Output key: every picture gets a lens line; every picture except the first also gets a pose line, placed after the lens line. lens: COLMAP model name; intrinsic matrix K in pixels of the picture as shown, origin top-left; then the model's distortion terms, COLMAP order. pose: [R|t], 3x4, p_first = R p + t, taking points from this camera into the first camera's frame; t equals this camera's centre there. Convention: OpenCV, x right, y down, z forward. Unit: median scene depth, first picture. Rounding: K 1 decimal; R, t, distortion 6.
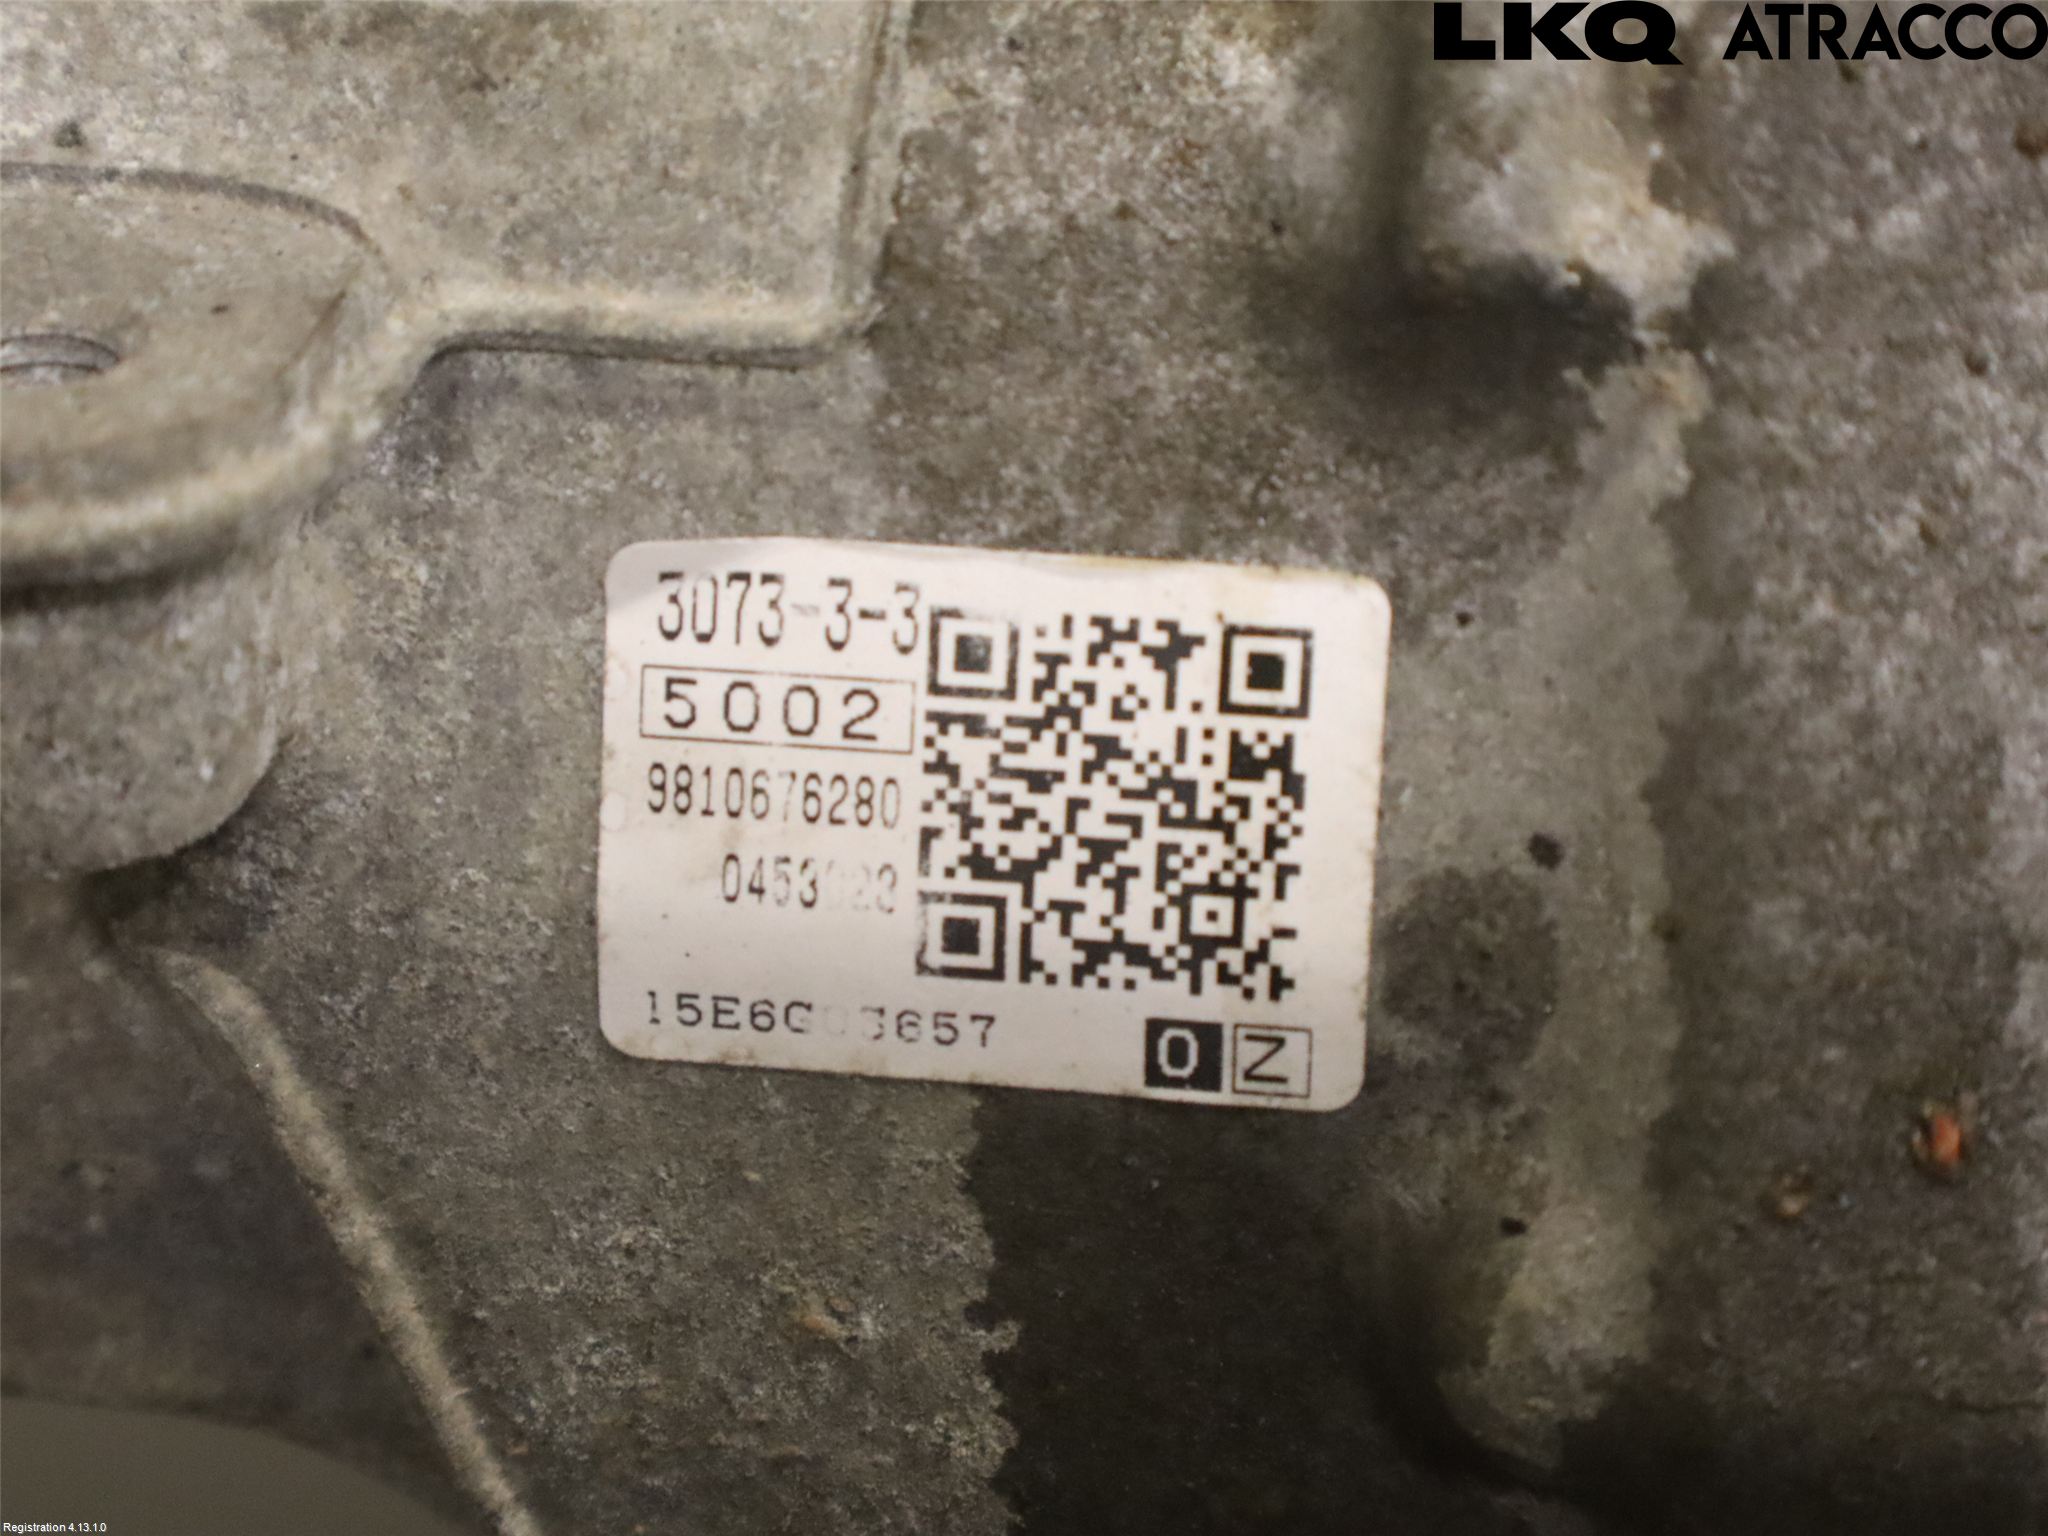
lens RADIAL K [[4630.5, 0, 1026.6], [0, 4630.5, 768.0], [0, 0, 1]] dist [0.044251, 0.000000]
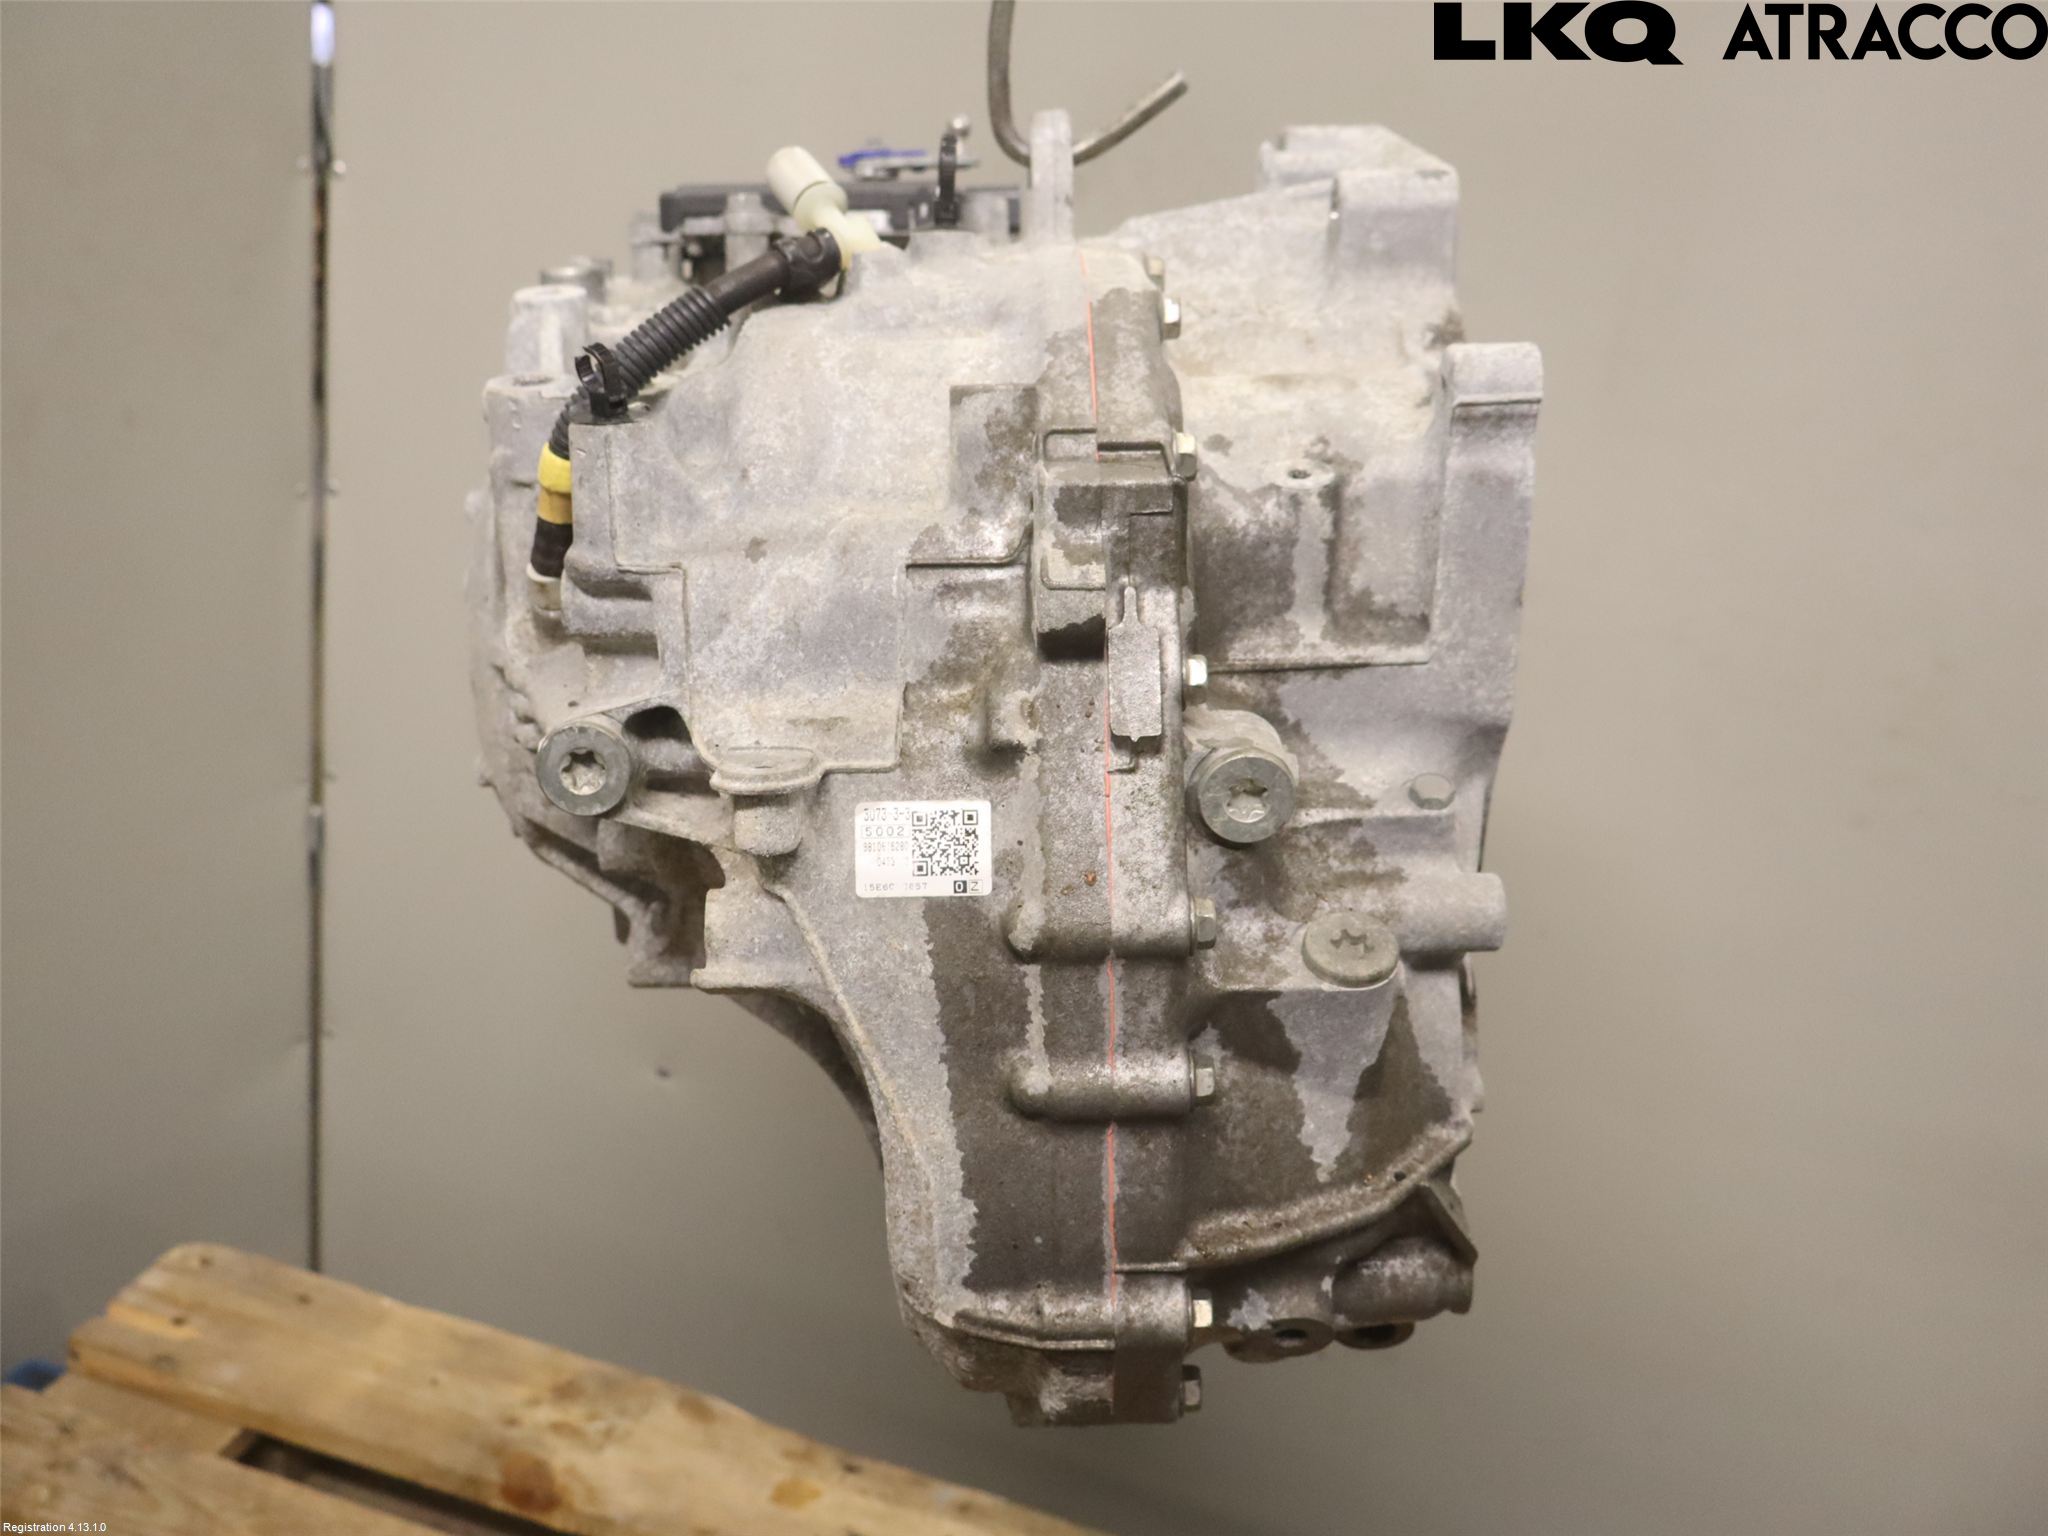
lens RADIAL K [[1669.3, 0, 1021.3], [0, 1669.3, 766.3], [0, 0, 1]] dist [-0.003536, -0.000112]
pose [[0.990679, -0.048809, 0.127172, -0.148408], [0.081028, 0.961623, -0.262138, 0.471656], [-0.109497, 0.269999, 0.956614, -1.033633]]
